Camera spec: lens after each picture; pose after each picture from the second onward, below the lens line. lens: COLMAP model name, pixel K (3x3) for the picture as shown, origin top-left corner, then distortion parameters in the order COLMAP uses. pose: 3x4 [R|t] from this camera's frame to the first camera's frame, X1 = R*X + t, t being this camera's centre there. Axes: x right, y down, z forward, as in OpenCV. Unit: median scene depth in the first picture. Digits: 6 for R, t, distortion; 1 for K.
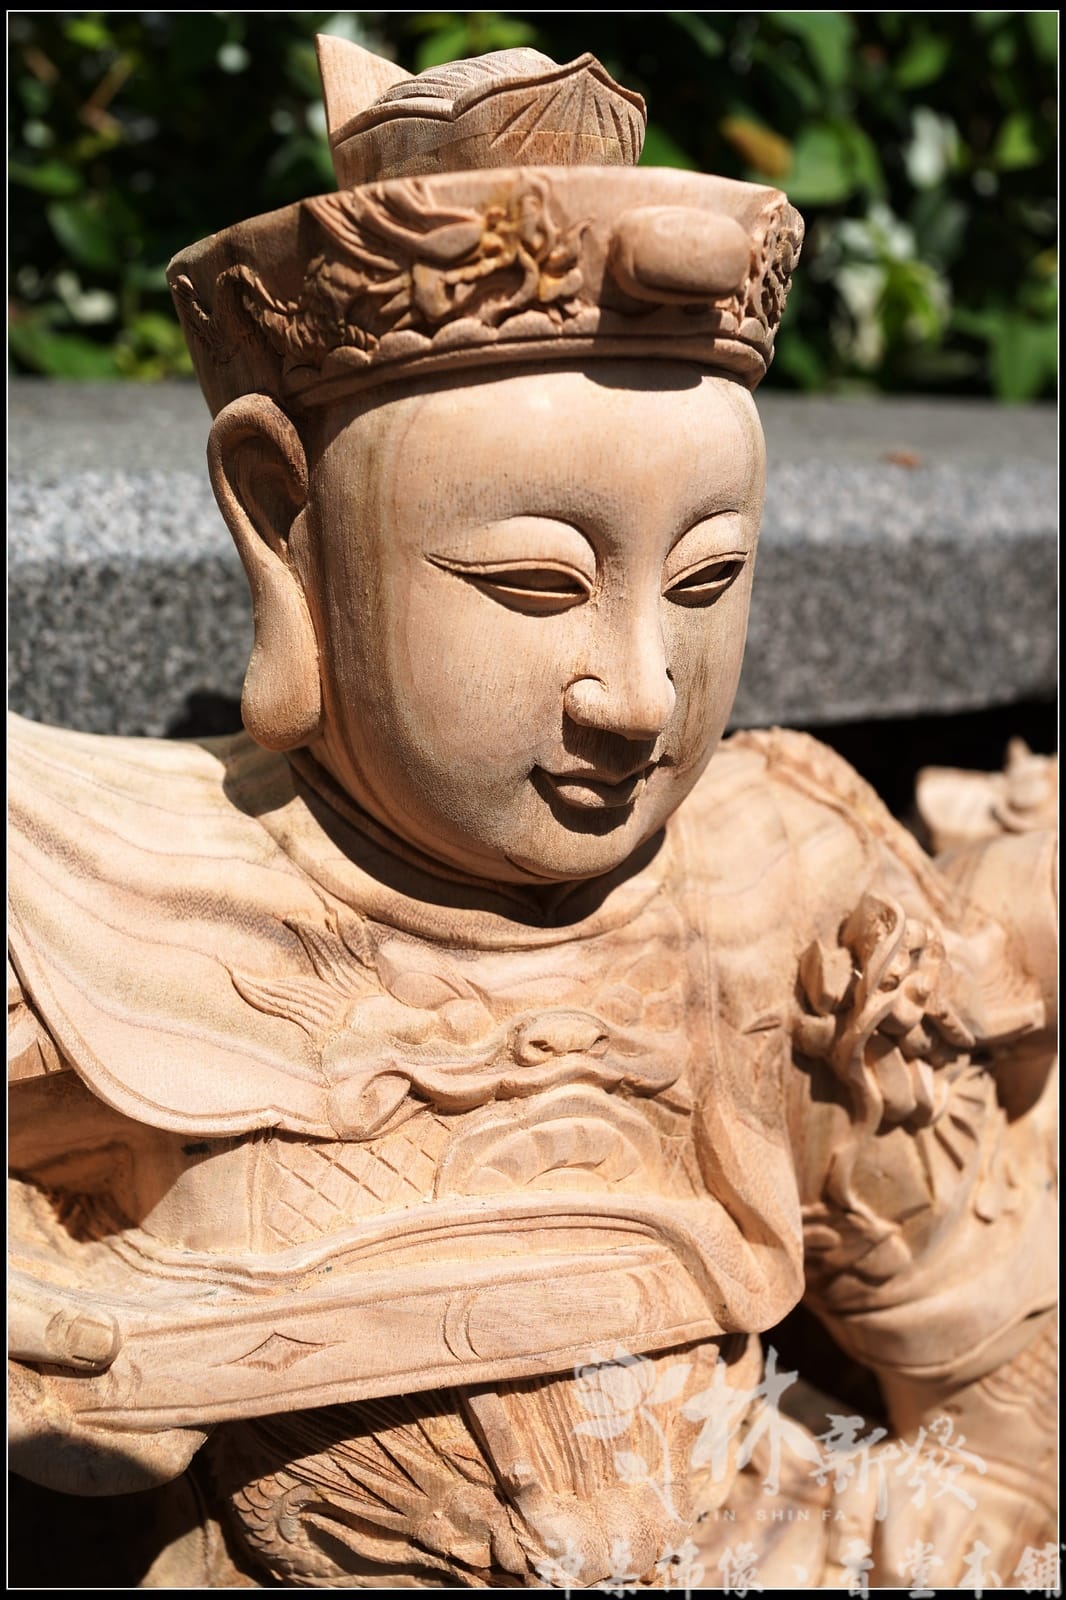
lens RADIAL K [[1658.5, 0, 524.9], [0, 1658.5, 795.4], [0, 0, 1]] dist [-0.116550, 0.000000]
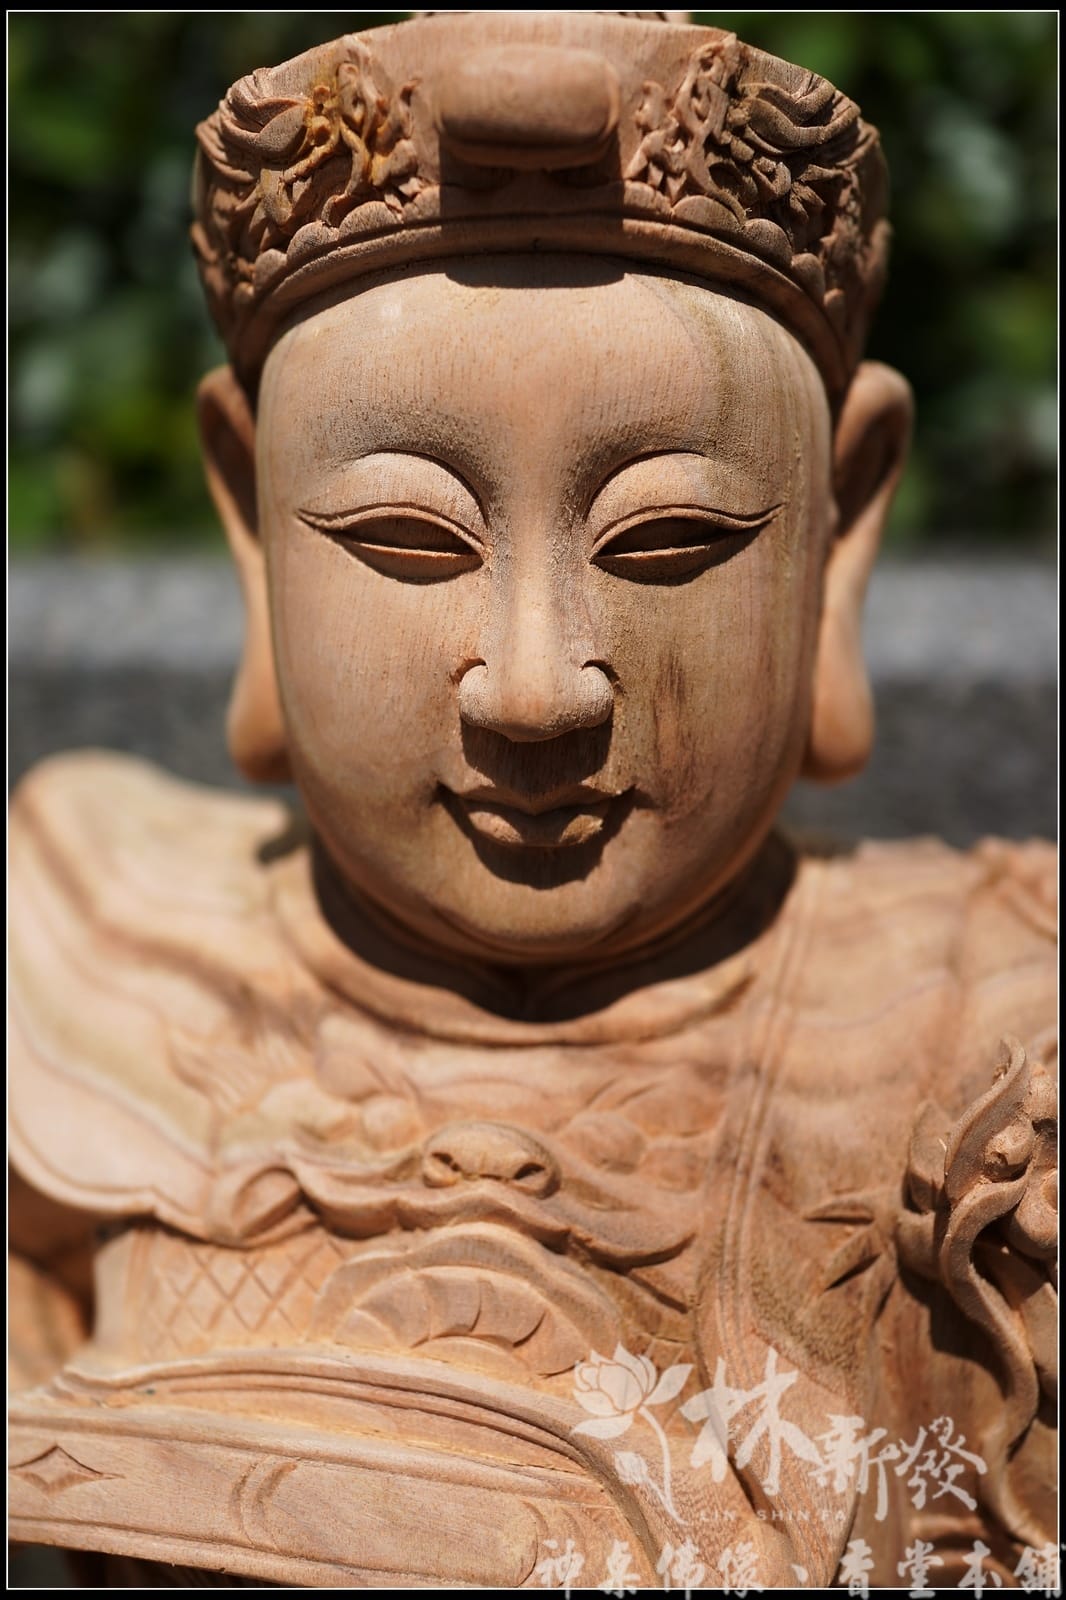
lens RADIAL K [[1804.4, 0, 538.8], [0, 1804.4, 796.2], [0, 0, 1]] dist [-0.116387, 0.000000]
pose [[0.855110, 0.022506, -0.517958, 0.482152], [-0.122526, 0.979529, -0.159719, 0.116916], [0.503760, 0.200041, 0.840363, 0.304047]]
